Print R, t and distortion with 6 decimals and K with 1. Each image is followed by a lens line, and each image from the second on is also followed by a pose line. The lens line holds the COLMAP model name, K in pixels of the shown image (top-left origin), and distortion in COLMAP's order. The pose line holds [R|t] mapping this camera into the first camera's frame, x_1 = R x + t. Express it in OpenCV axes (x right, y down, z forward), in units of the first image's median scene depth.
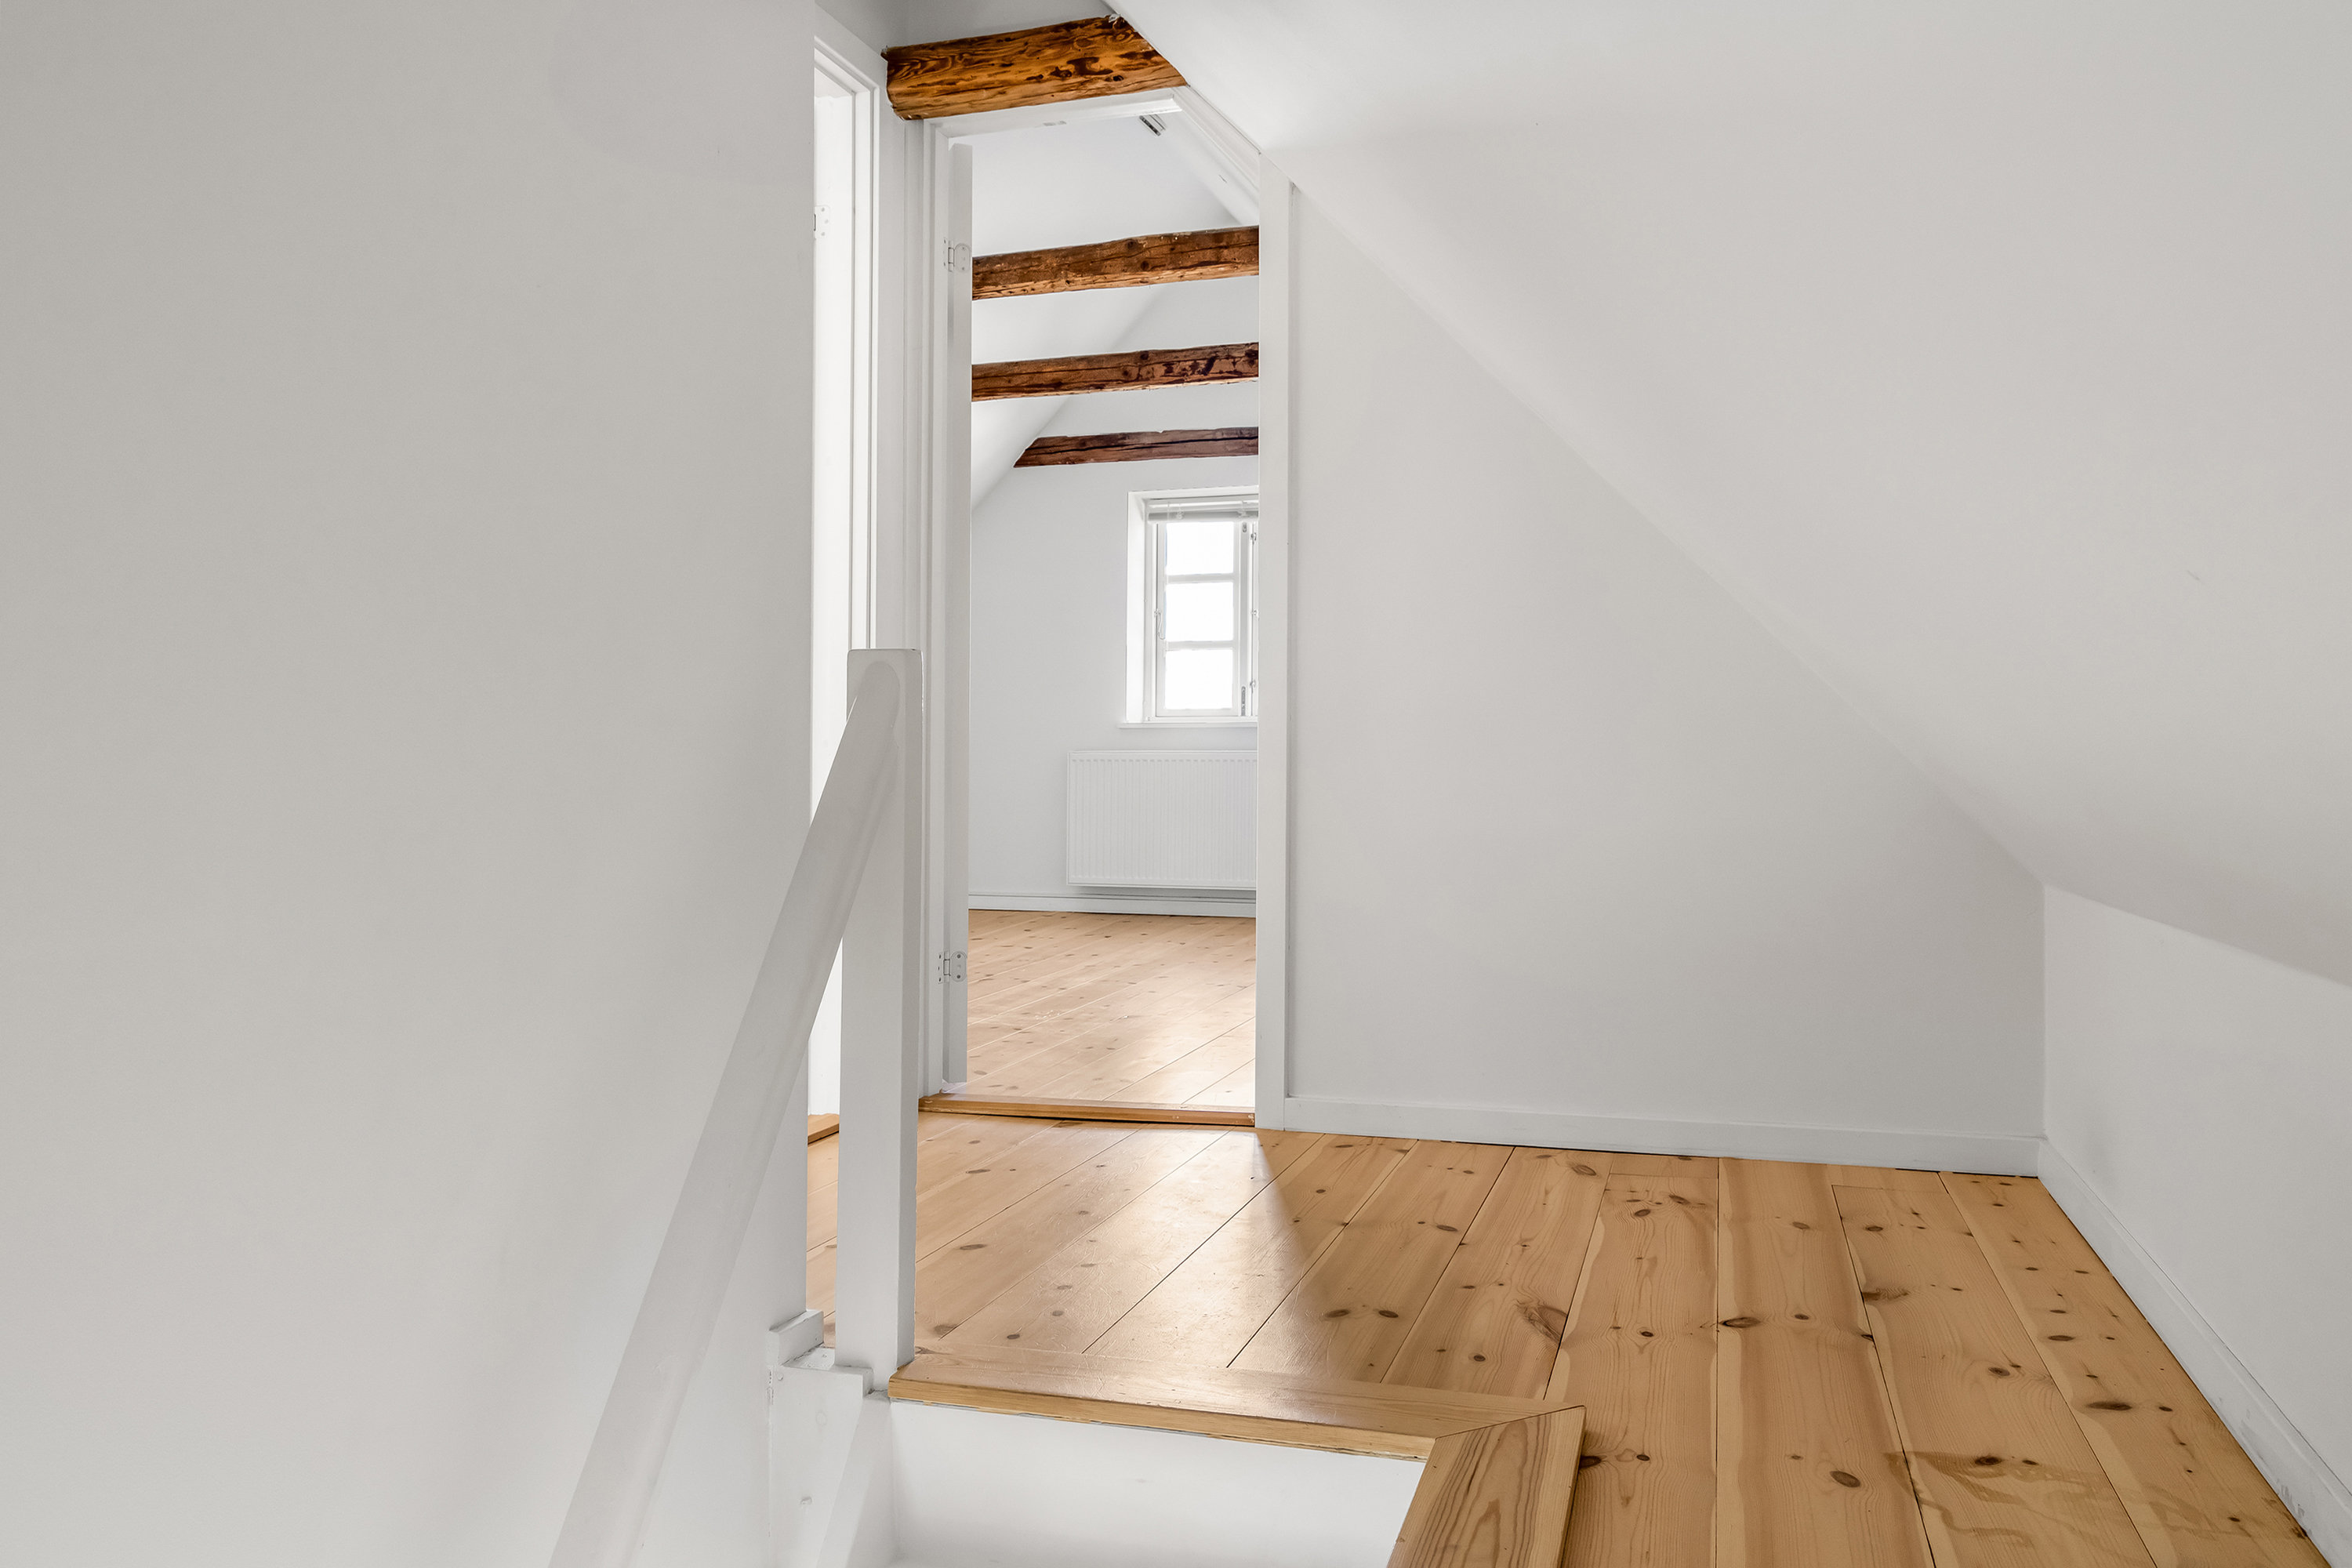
lens RADIAL K [[1619.4, 0, 1176.0], [0, 1619.4, 784.0], [0, 0, 1]] dist [0.006038, 0.003074]
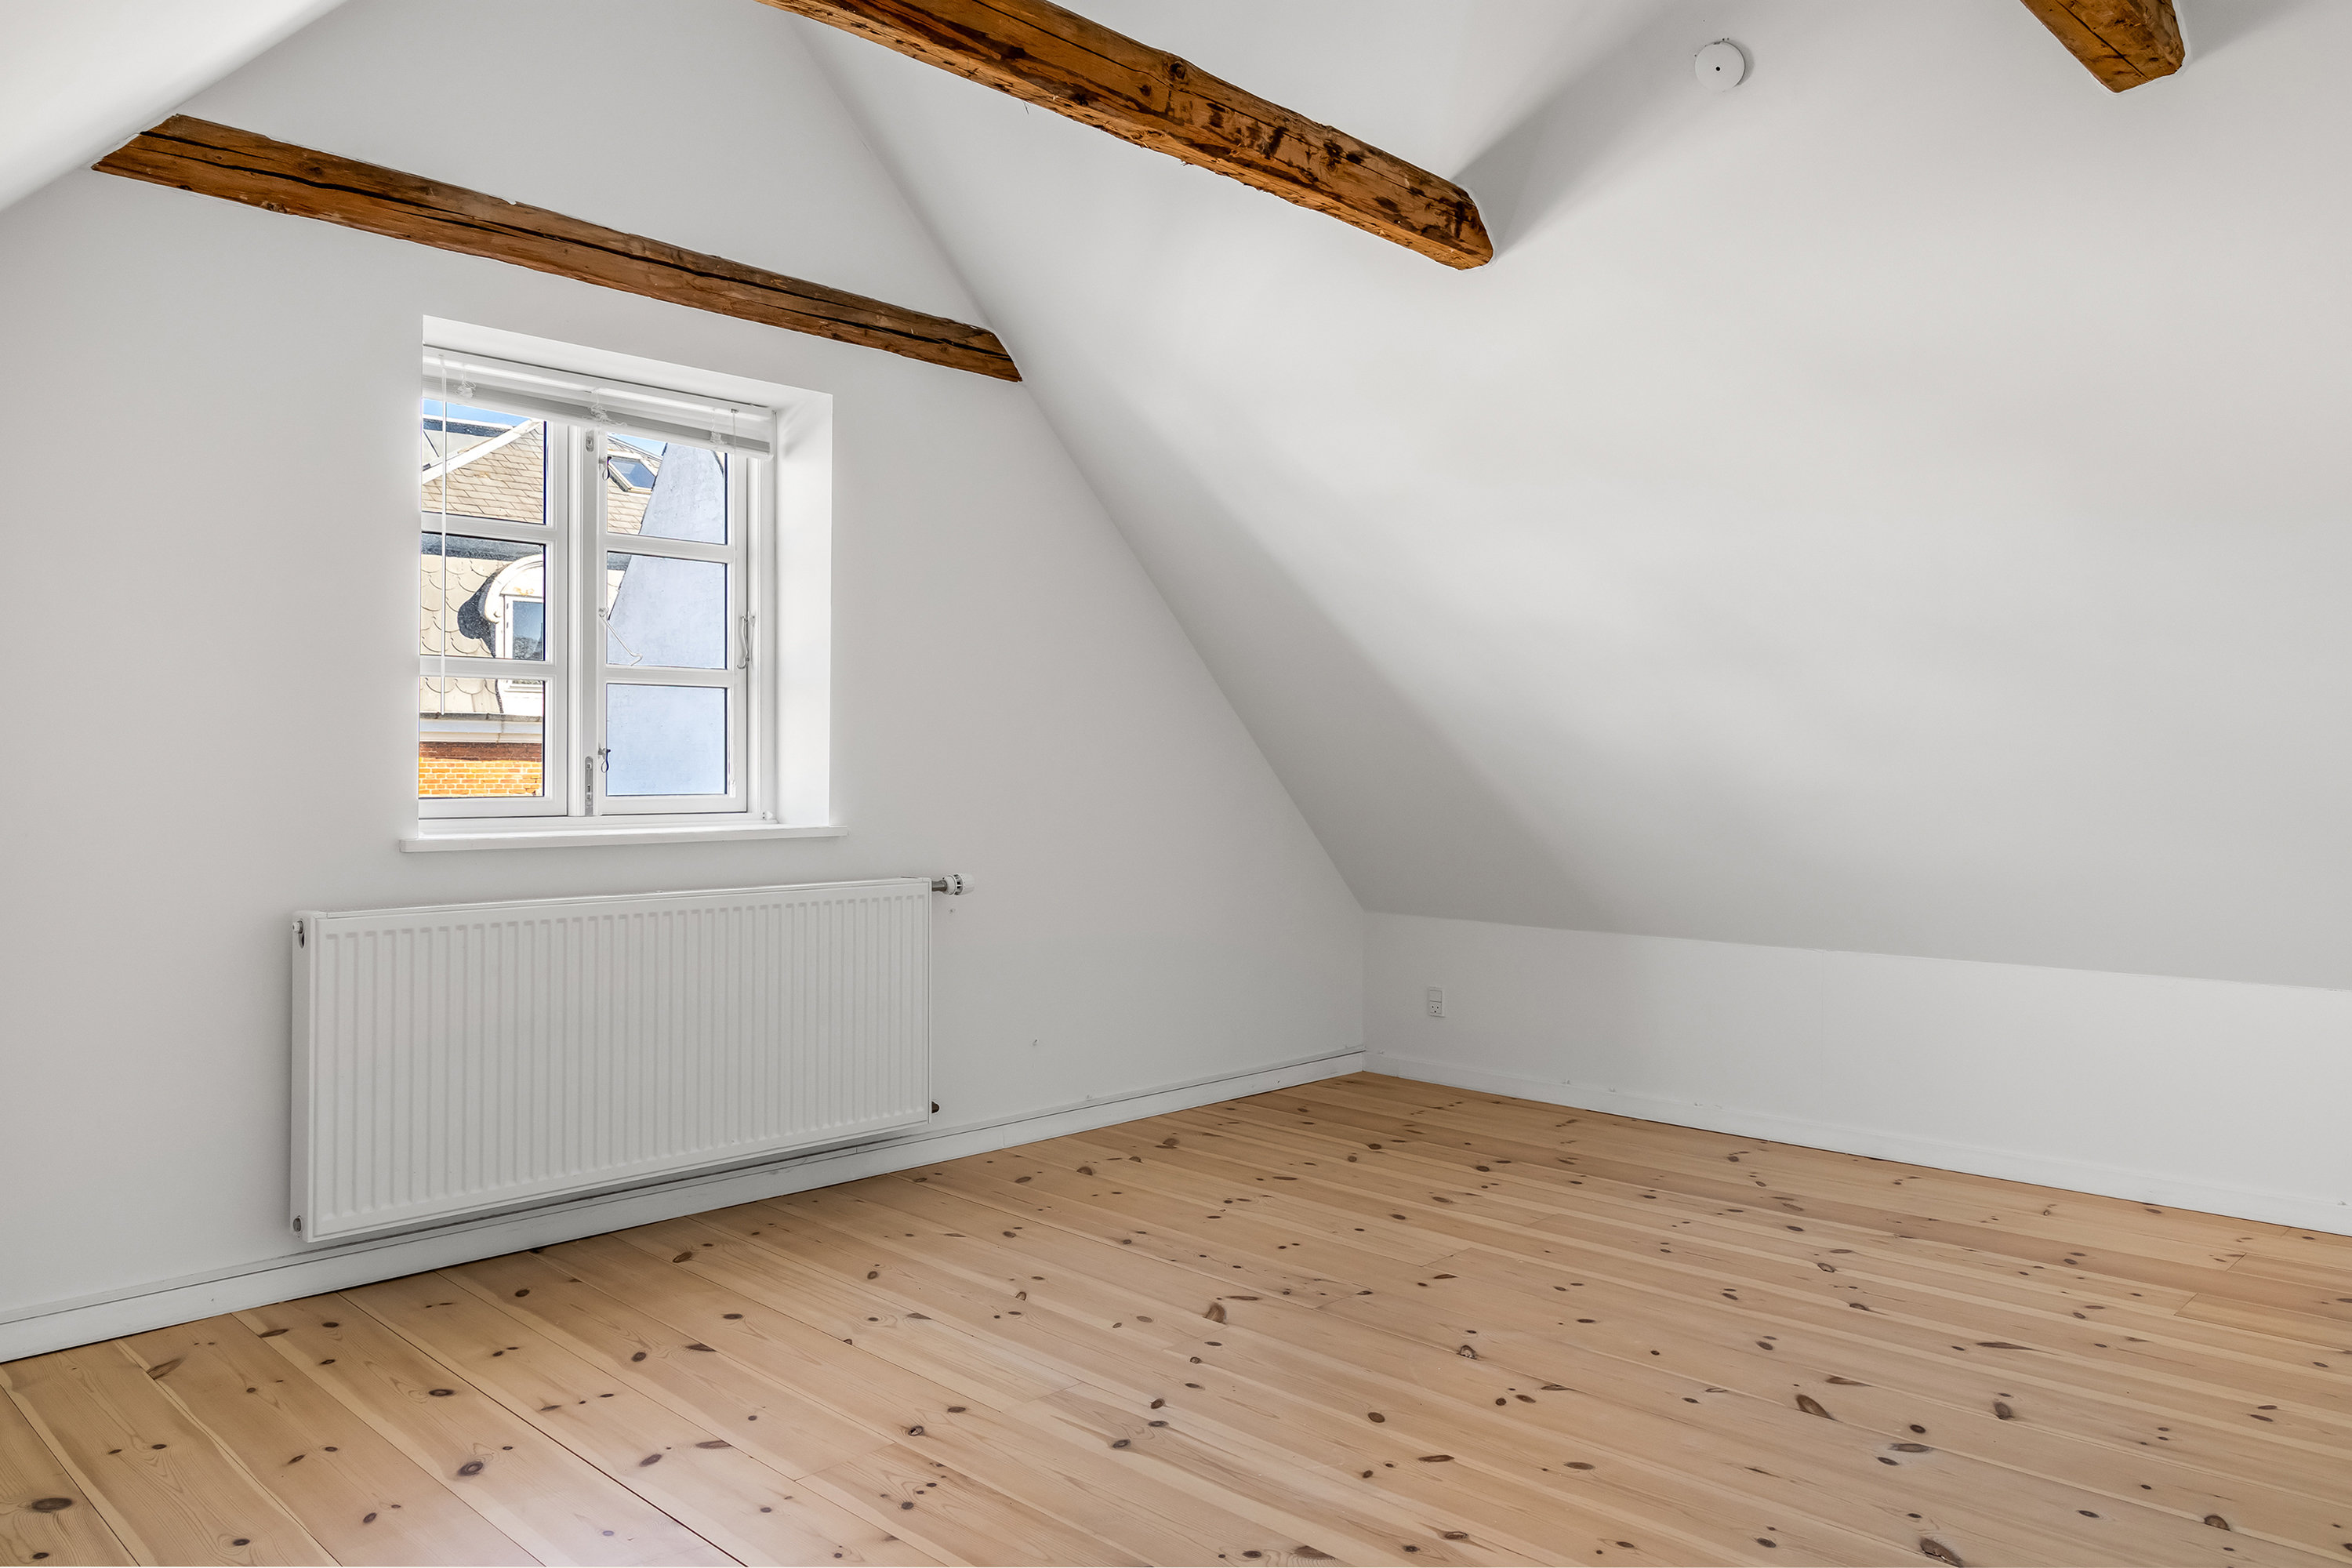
lens RADIAL K [[1619.4, 0, 1176.0], [0, 1619.4, 784.0], [0, 0, 1]] dist [0.006038, 0.003074]
pose [[0.458577, -0.007018, 0.888627, -0.421415], [0.012799, 0.999917, 0.001292, -0.064939], [-0.888563, 0.010781, 0.458628, 0.791774]]
